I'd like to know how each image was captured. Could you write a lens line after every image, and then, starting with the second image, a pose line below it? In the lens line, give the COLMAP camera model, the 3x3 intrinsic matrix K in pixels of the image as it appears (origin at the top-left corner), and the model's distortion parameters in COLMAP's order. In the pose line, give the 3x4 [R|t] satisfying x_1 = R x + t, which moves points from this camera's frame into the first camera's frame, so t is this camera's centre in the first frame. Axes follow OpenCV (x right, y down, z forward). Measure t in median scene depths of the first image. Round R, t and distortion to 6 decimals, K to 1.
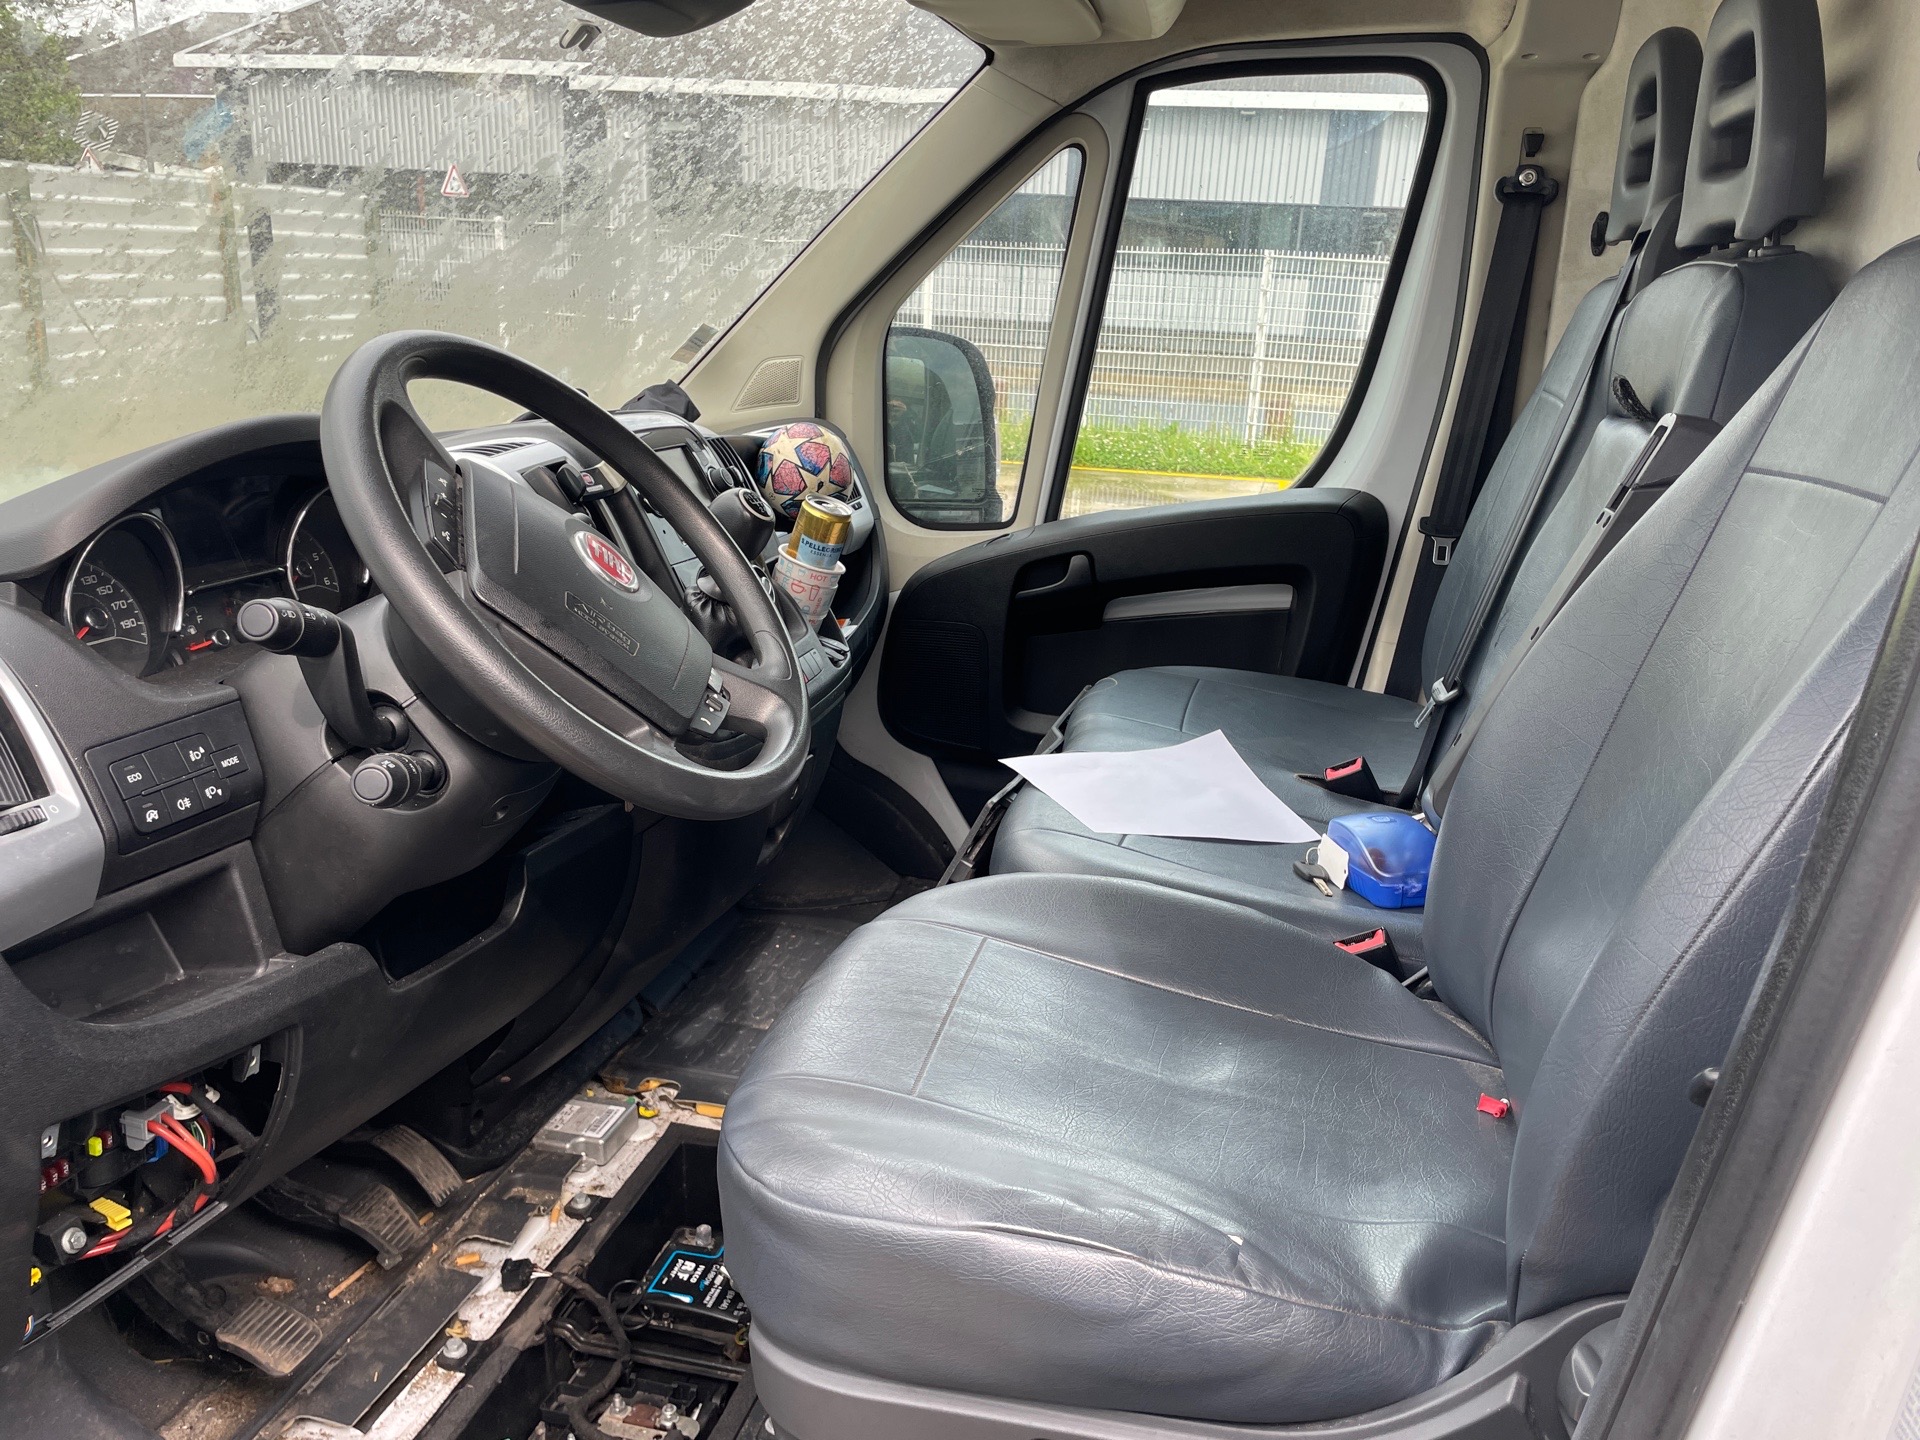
lens RADIAL K [[1446.1, 0, 971.1], [0, 1446.1, 729.7], [0, 0, 1]] dist [0.091690, -0.119487]
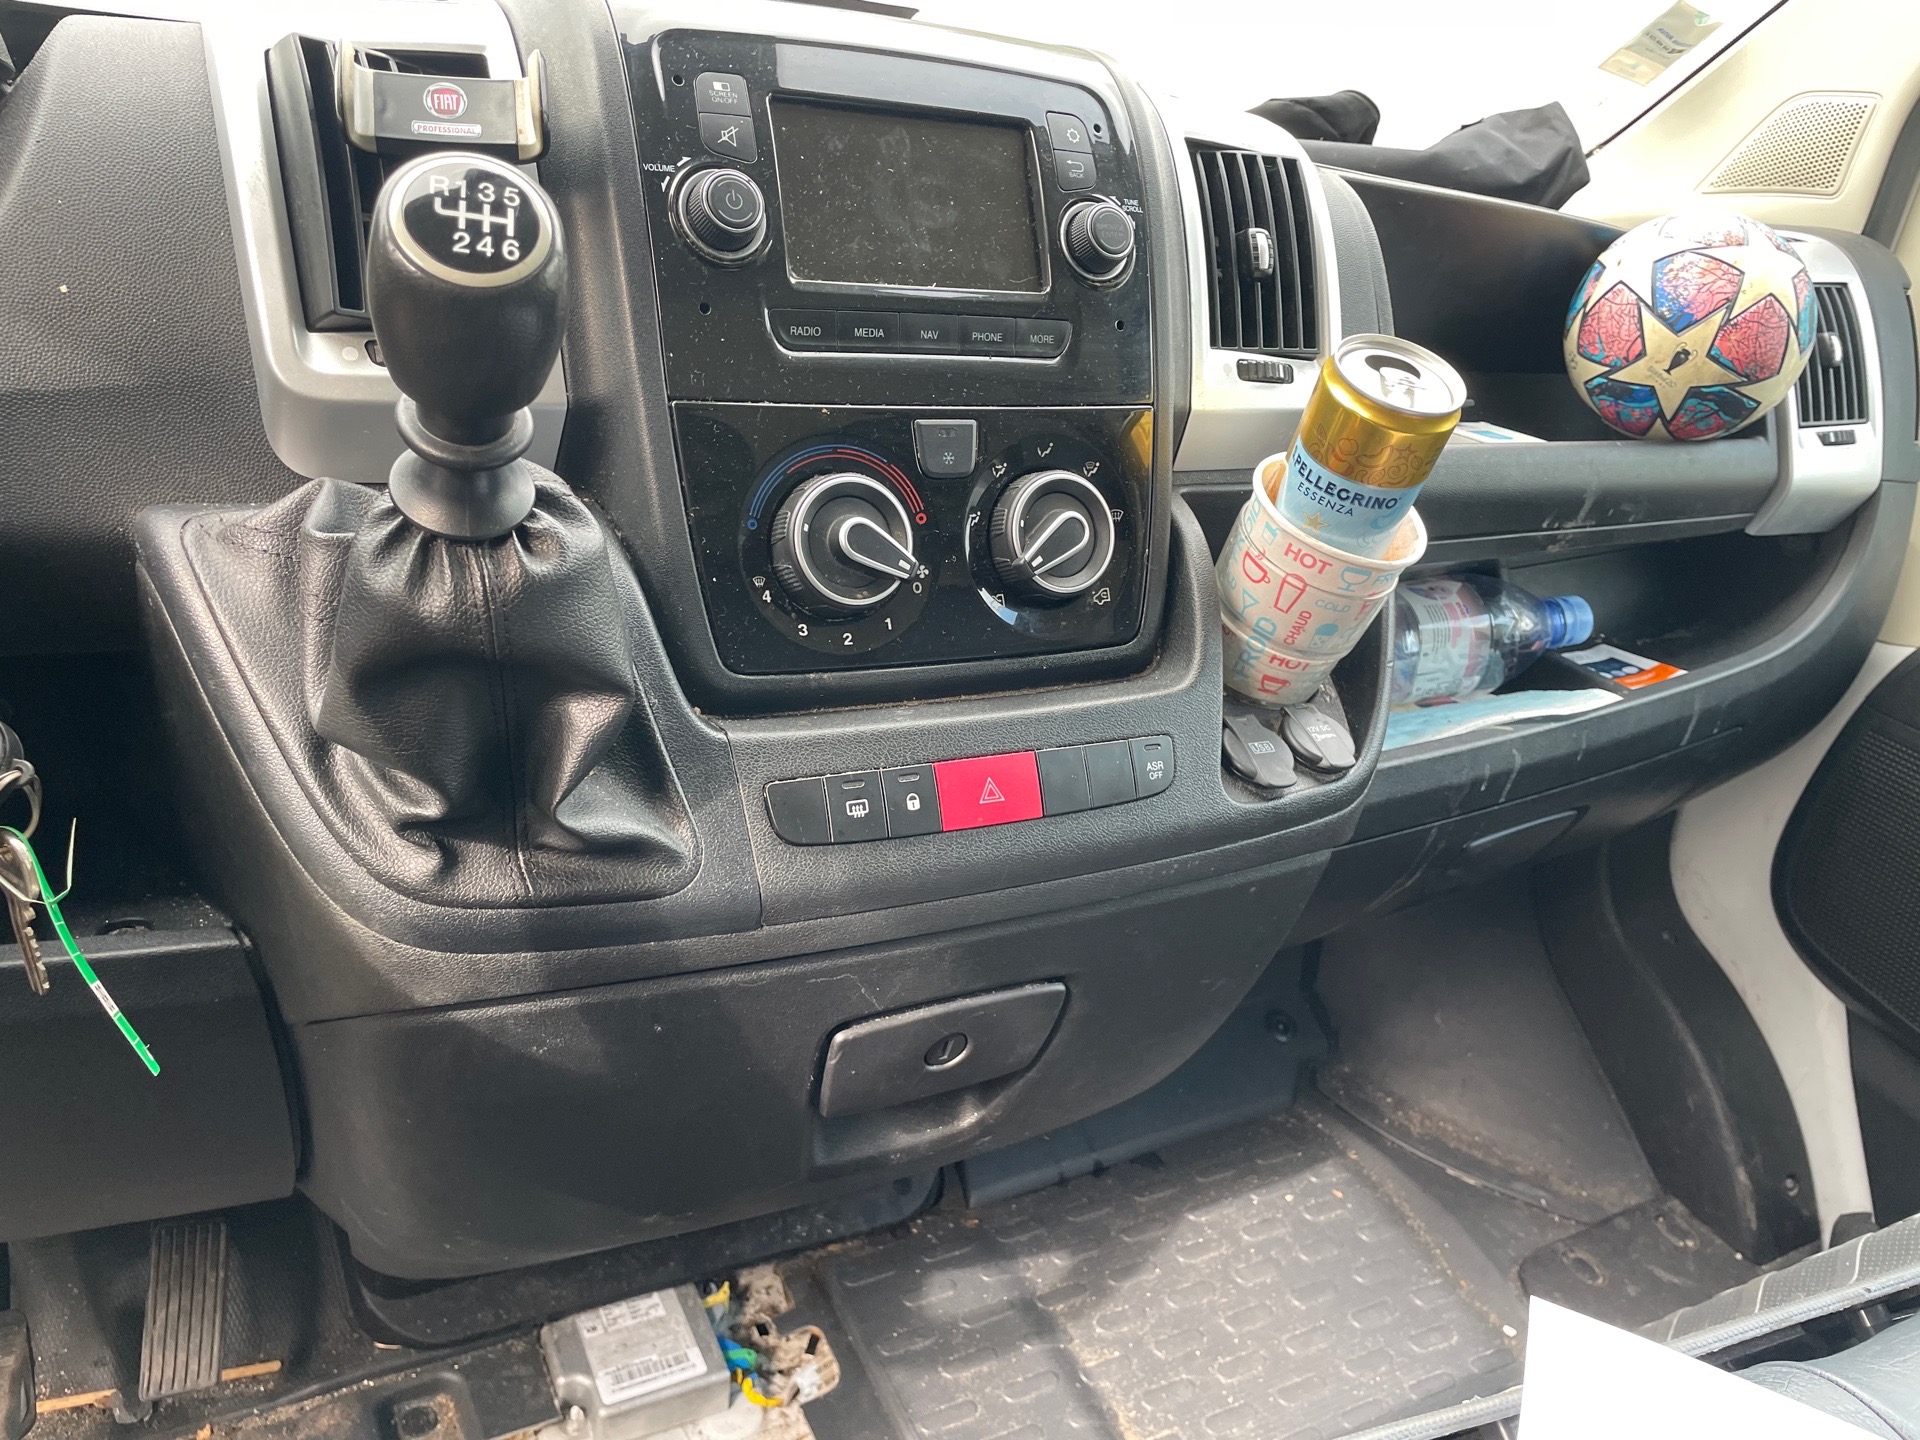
lens RADIAL K [[1446.1, 0, 969.7], [0, 1446.1, 705.9], [0, 0, 1]] dist [0.091690, -0.119487]
pose [[0.648005, 0.376157, -0.662265, 0.104651], [-0.315812, 0.923959, 0.215784, -0.129228], [0.693074, 0.069322, 0.717525, 0.705245]]
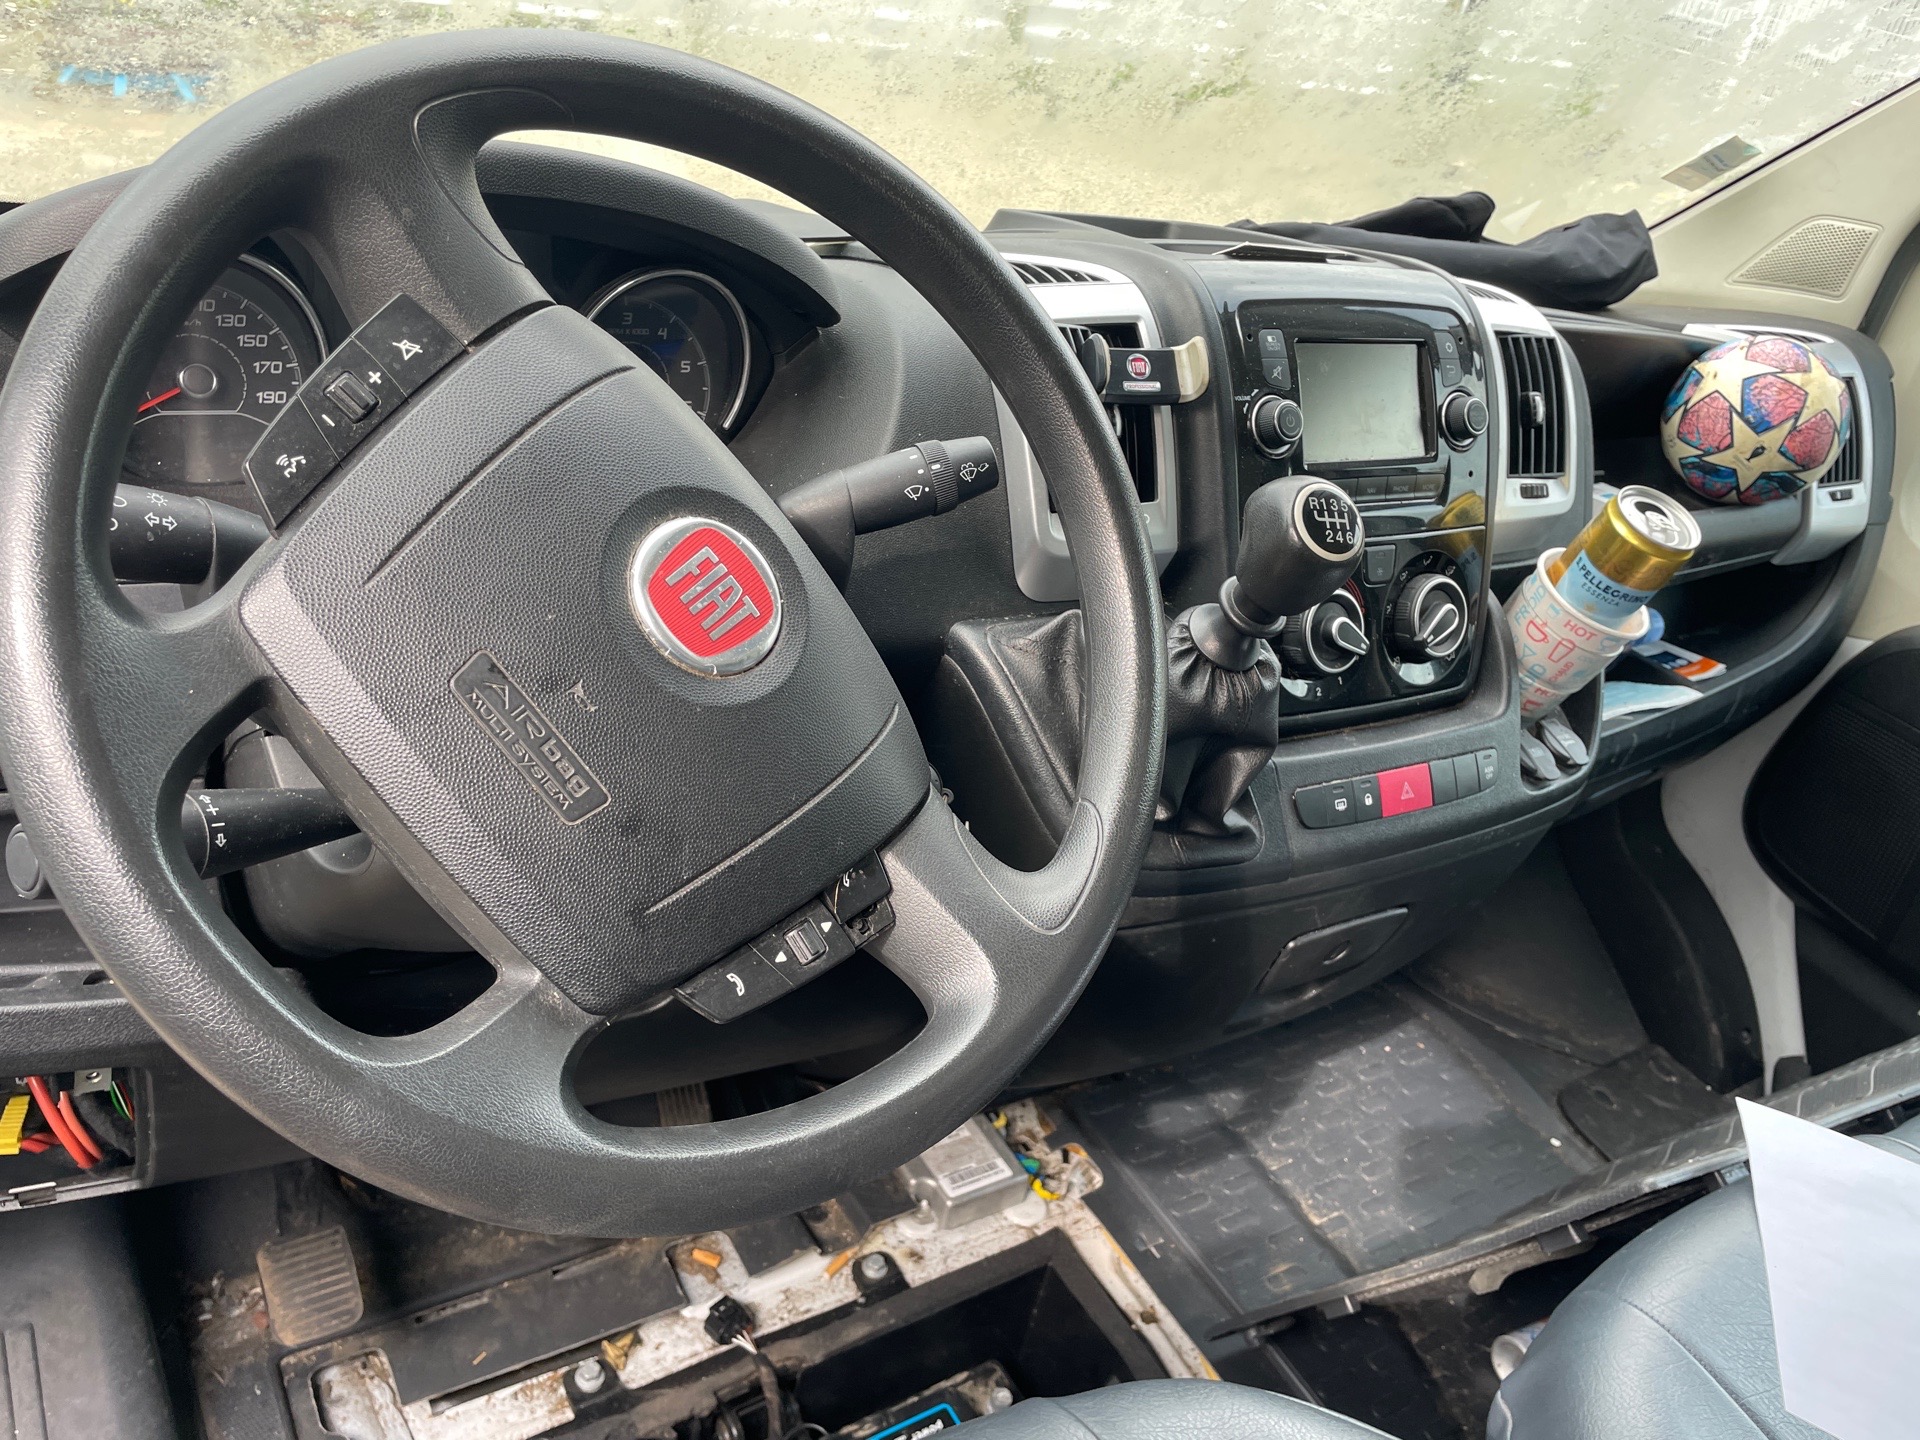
lens RADIAL K [[1446.1, 0, 945.4], [0, 1446.1, 693.8], [0, 0, 1]] dist [0.091690, -0.119487]
pose [[0.698255, 0.435070, -0.568467, 0.058649], [-0.351822, 0.900159, 0.256780, -0.148810], [0.623427, 0.020701, 0.781607, 0.423911]]
